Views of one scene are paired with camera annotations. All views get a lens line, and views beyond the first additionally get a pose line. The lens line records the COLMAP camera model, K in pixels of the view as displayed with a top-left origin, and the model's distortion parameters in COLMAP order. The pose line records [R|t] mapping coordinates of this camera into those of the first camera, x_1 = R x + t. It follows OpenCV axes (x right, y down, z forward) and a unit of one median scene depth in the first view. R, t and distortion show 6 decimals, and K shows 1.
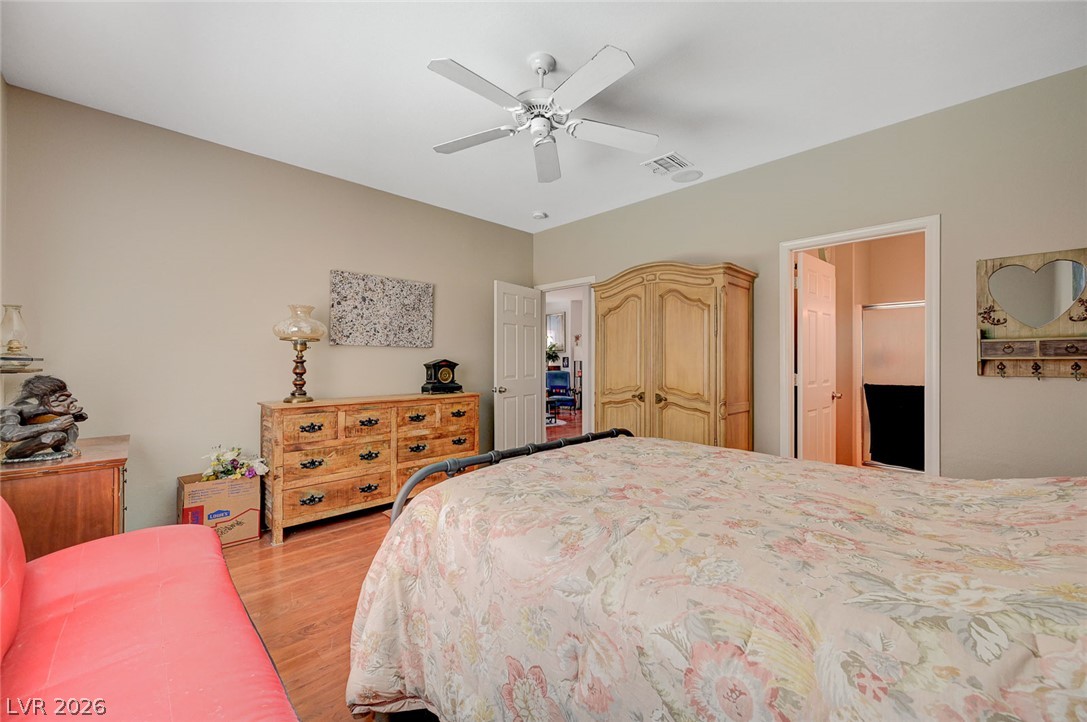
lens RADIAL K [[401.6, 0, 573.9], [0, 401.6, 362.0], [0, 0, 1]] dist [-0.018626, 0.000079]
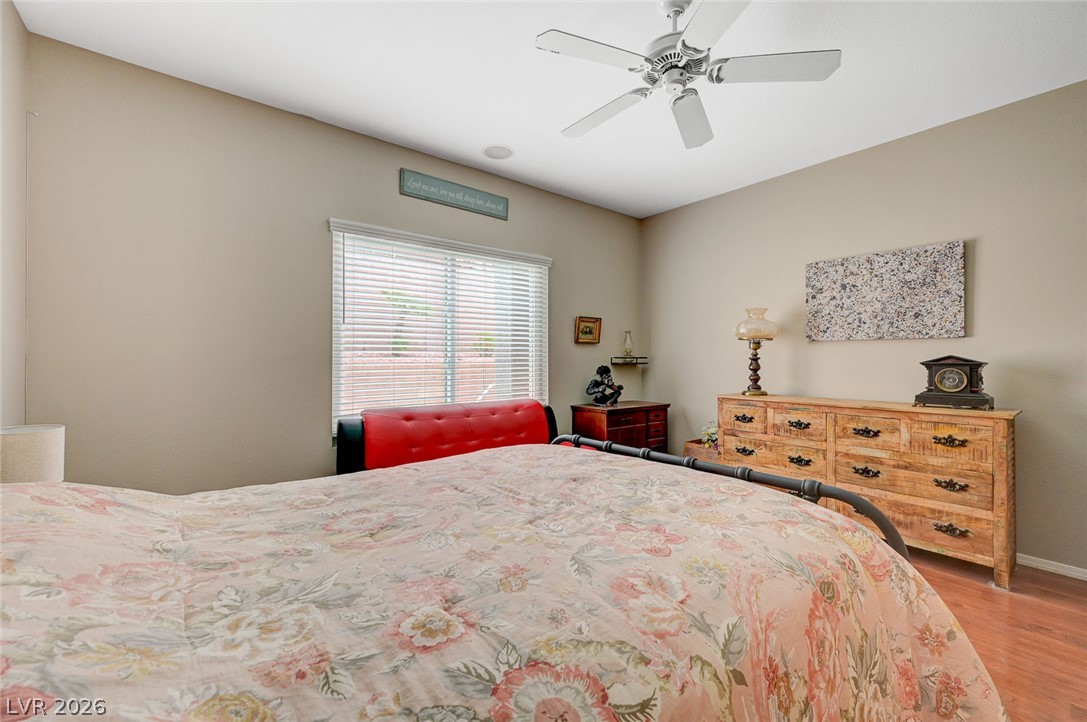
lens RADIAL K [[440.6, 0, 543.5], [0, 440.6, 361.0], [0, 0, 1]] dist [-0.001261, -0.000119]
pose [[-0.120891, 0.005023, -0.992653, 0.527363], [-0.000286, 0.999987, 0.005095, -0.001181], [0.992666, 0.000900, -0.120888, 0.492719]]
